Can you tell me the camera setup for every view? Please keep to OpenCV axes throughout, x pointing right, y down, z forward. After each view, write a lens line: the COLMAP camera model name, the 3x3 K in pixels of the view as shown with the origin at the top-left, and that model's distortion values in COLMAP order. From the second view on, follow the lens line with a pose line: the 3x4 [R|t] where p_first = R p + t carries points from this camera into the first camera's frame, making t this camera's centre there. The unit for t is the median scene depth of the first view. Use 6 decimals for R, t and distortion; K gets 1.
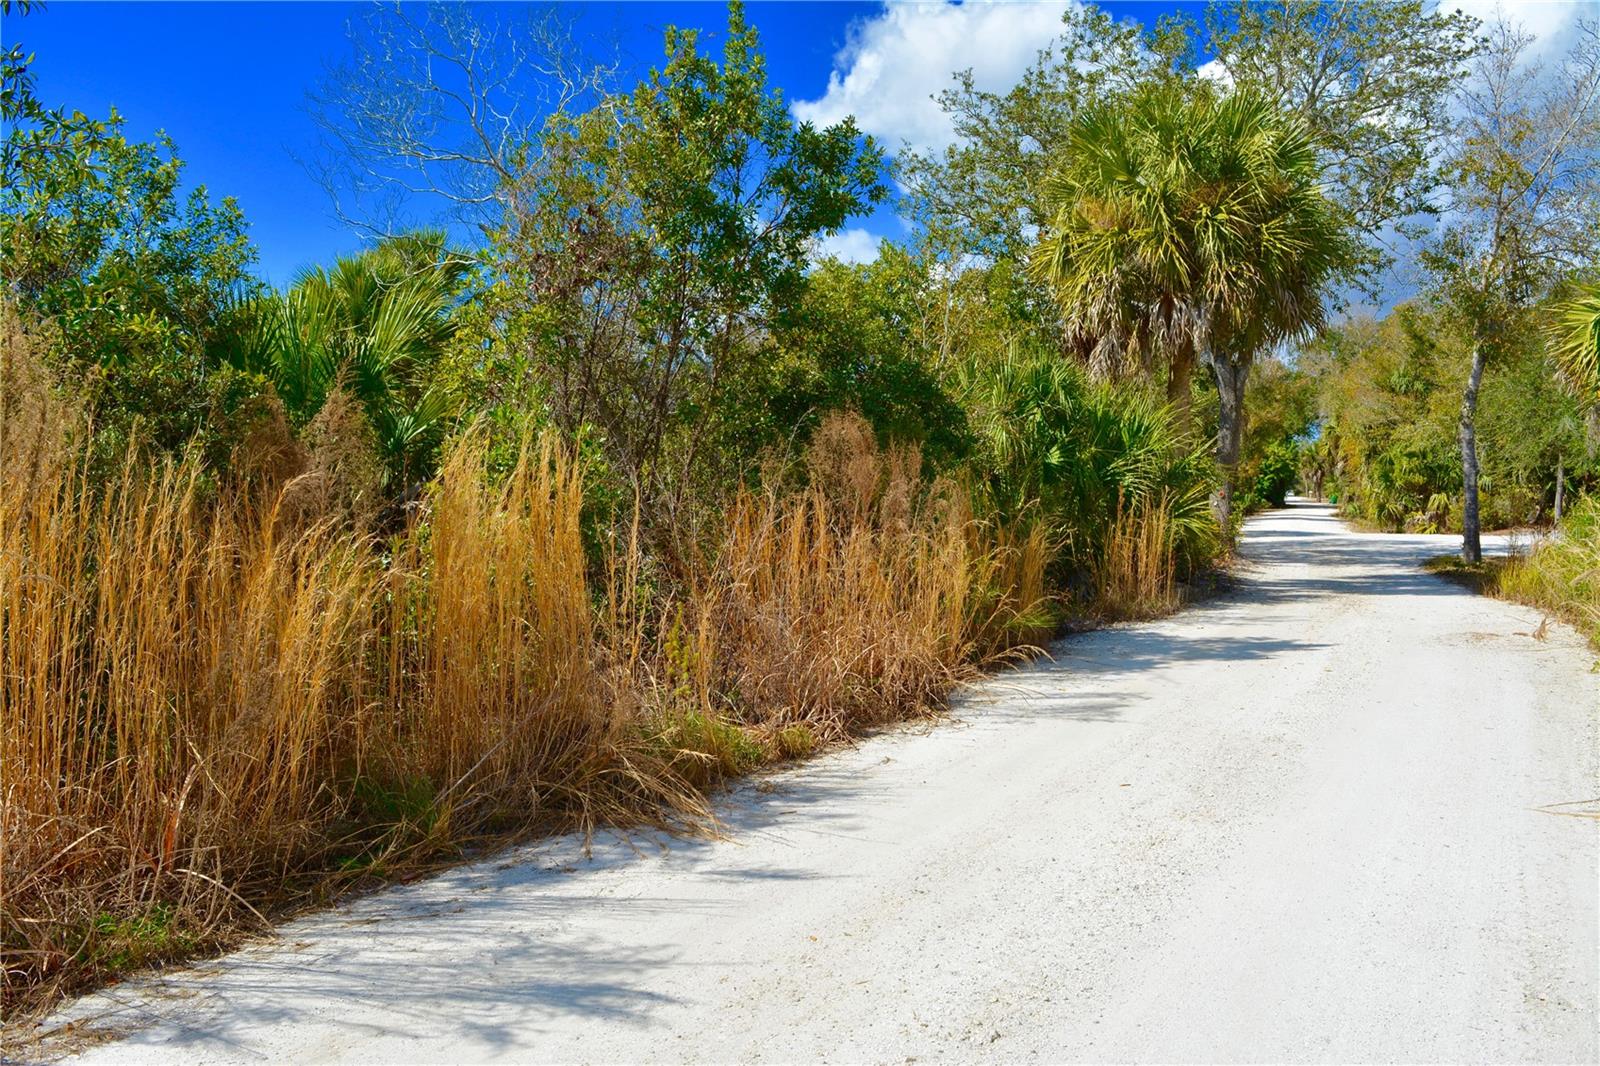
lens RADIAL K [[1441.9, 0, 811.3], [0, 1441.9, 528.0], [0, 0, 1]] dist [-0.069529, 0.000933]
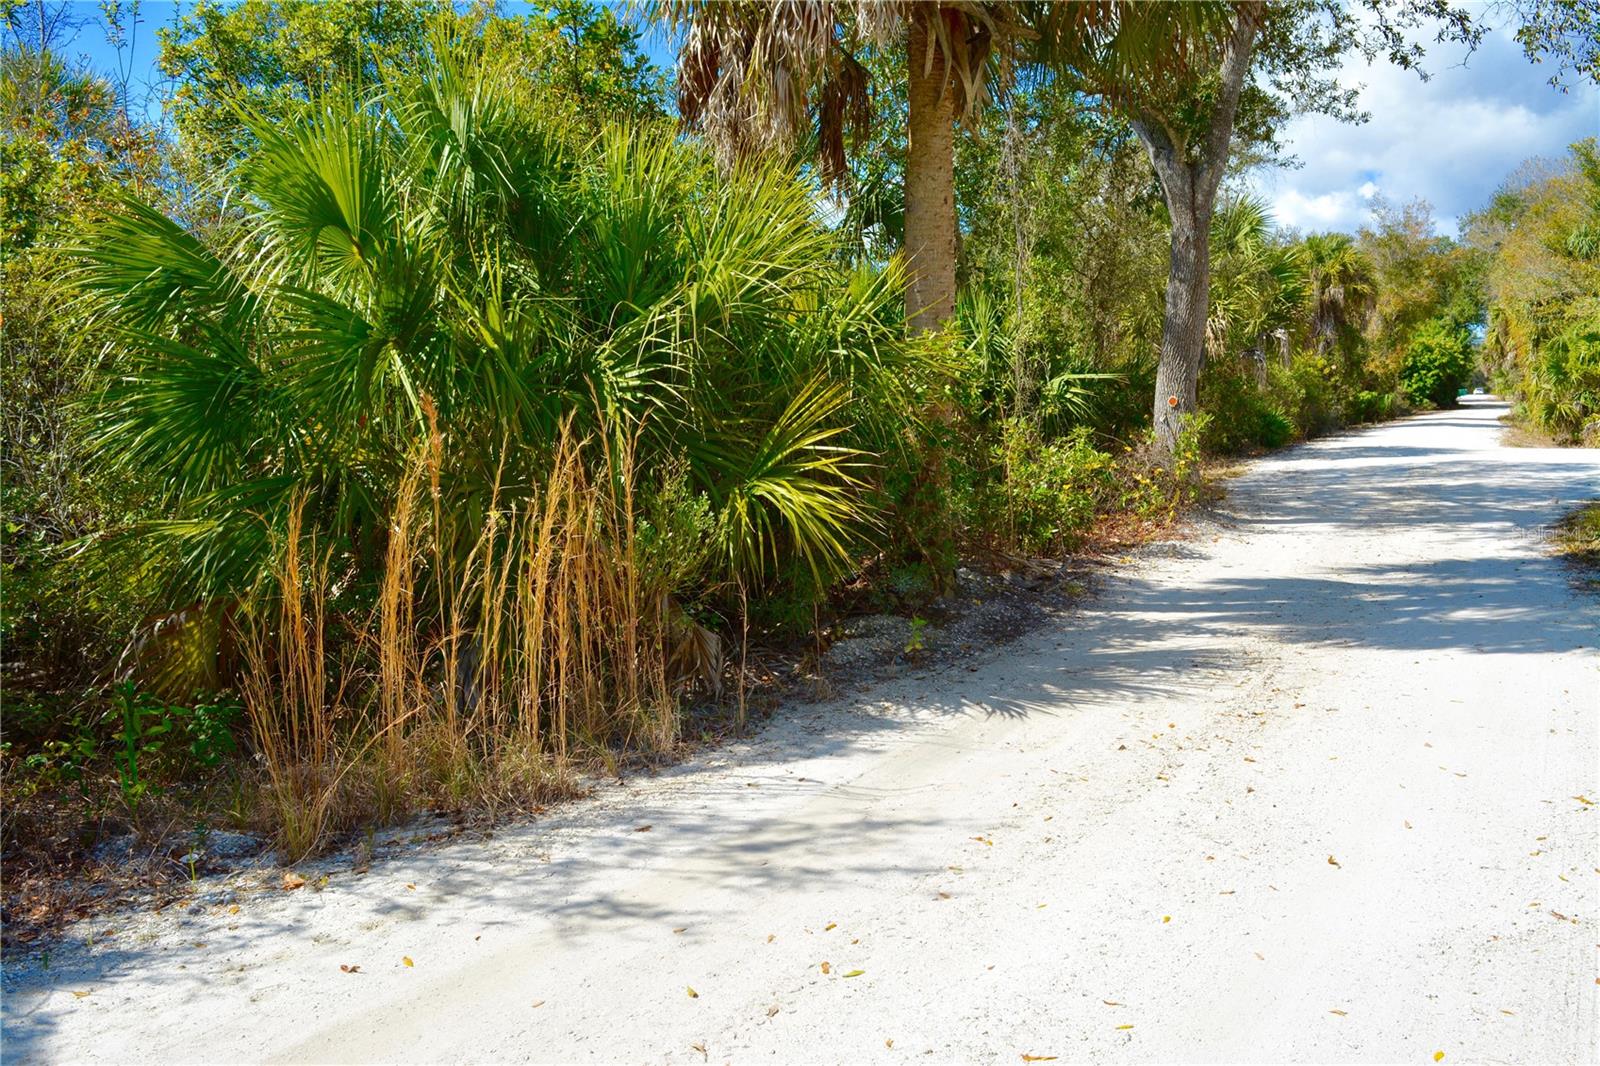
lens RADIAL K [[1441.9, 0, 798.4], [0, 1441.9, 529.9], [0, 0, 1]] dist [-0.069529, 0.000933]
pose [[0.991314, -0.016333, -0.130502, 0.215901], [0.024369, 0.997888, 0.060221, -0.010970], [0.129243, -0.062878, 0.989617, 0.436326]]
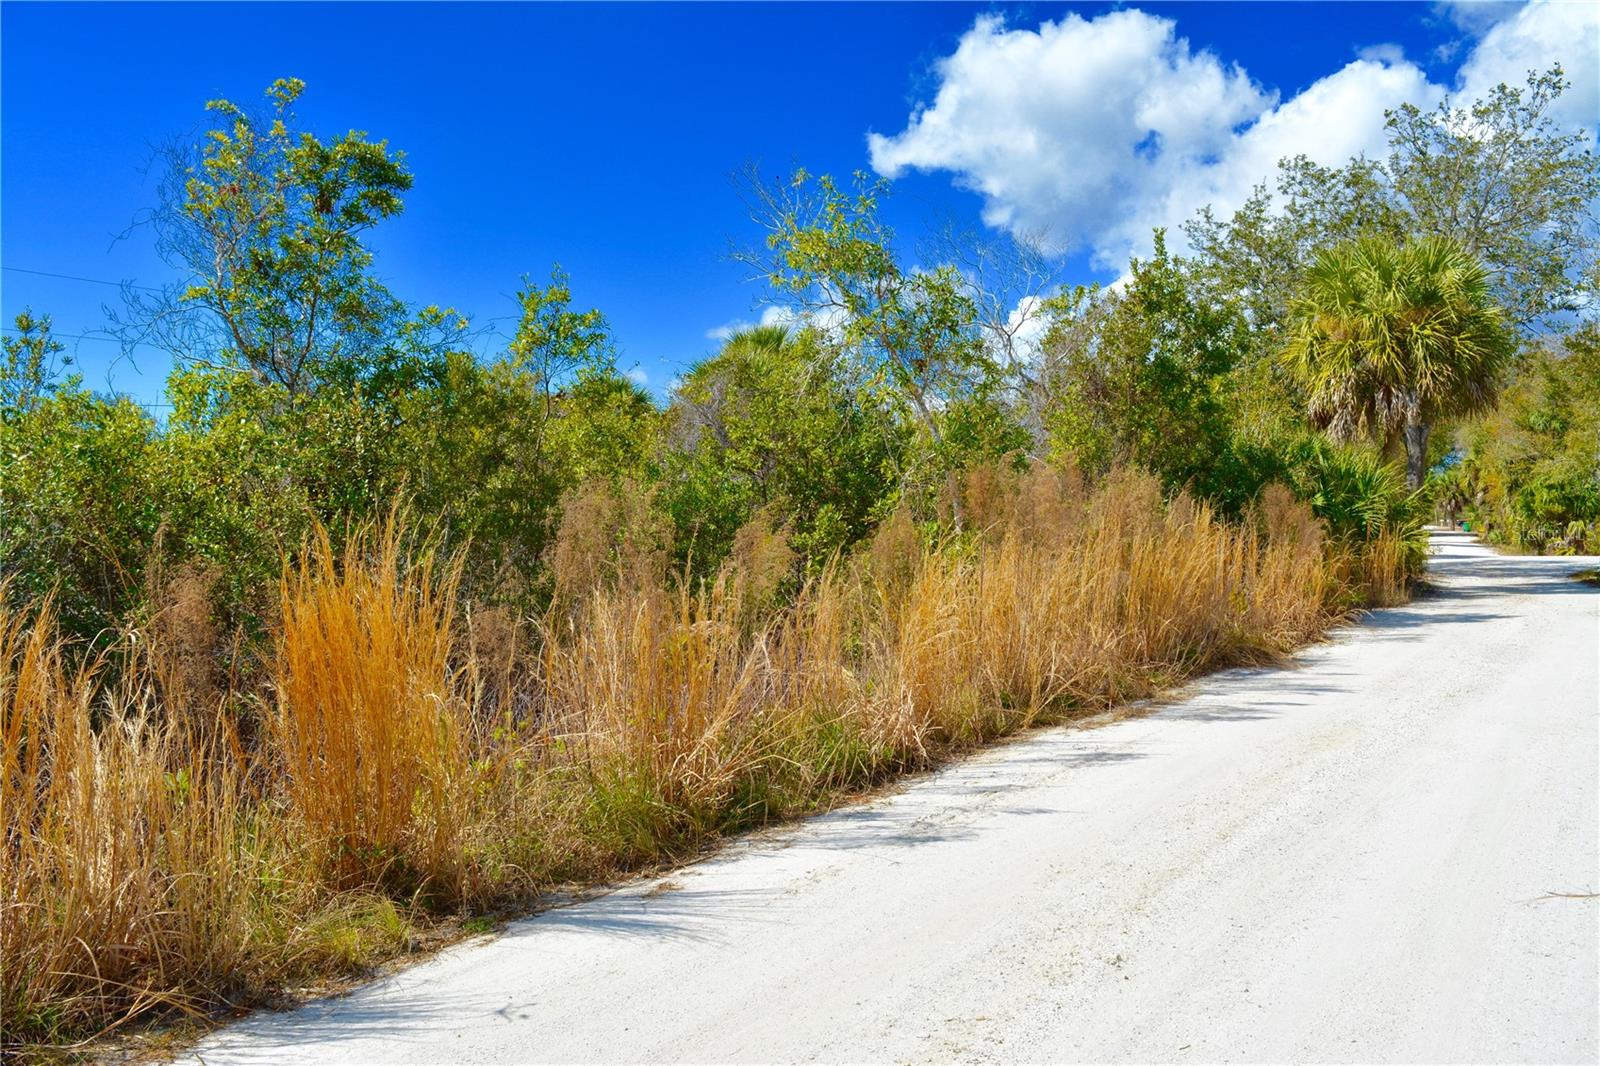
lens RADIAL K [[1441.9, 0, 797.7], [0, 1441.9, 531.7], [0, 0, 1]] dist [-0.069529, 0.000933]
pose [[0.996268, -0.013610, -0.085237, -0.158255], [0.011642, 0.999655, -0.023535, 0.007315], [0.085528, 0.022455, 0.996083, -0.336046]]
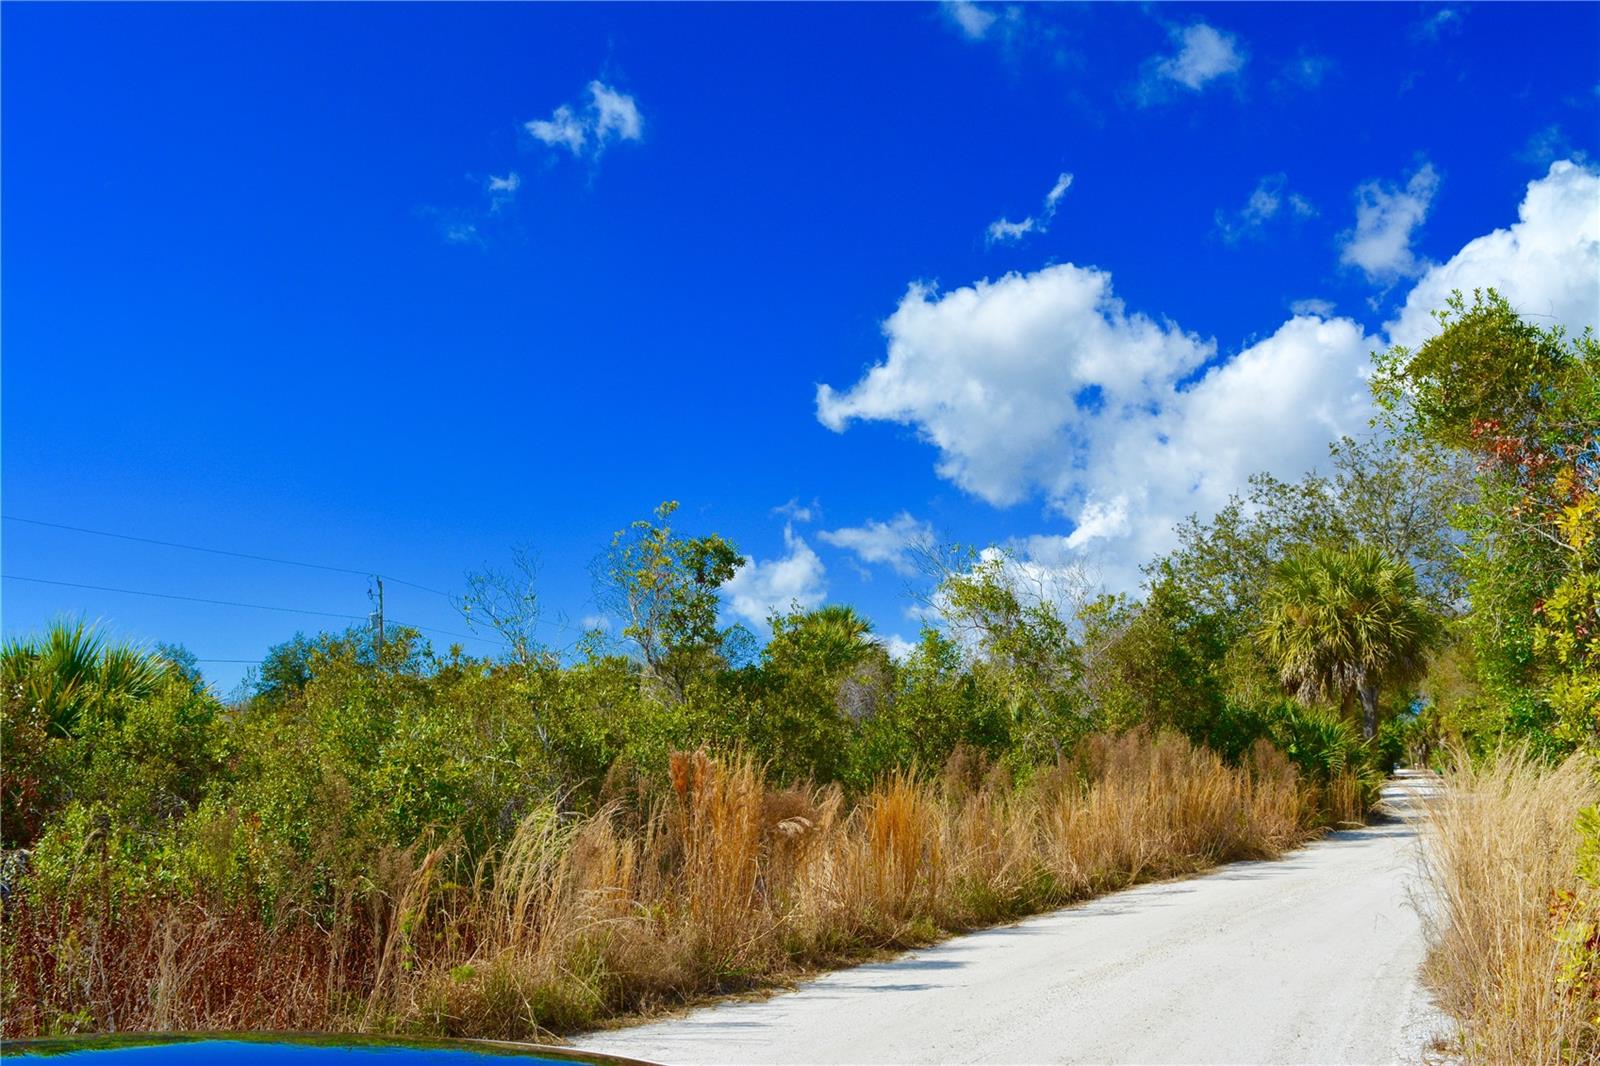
lens RADIAL K [[1441.9, 0, 796.1], [0, 1441.9, 536.8], [0, 0, 1]] dist [-0.069529, 0.000933]
pose [[0.997397, -0.028862, -0.066073, -0.240959], [0.015794, 0.981586, -0.190366, 0.016900], [0.070350, 0.188827, 0.979487, -0.655875]]
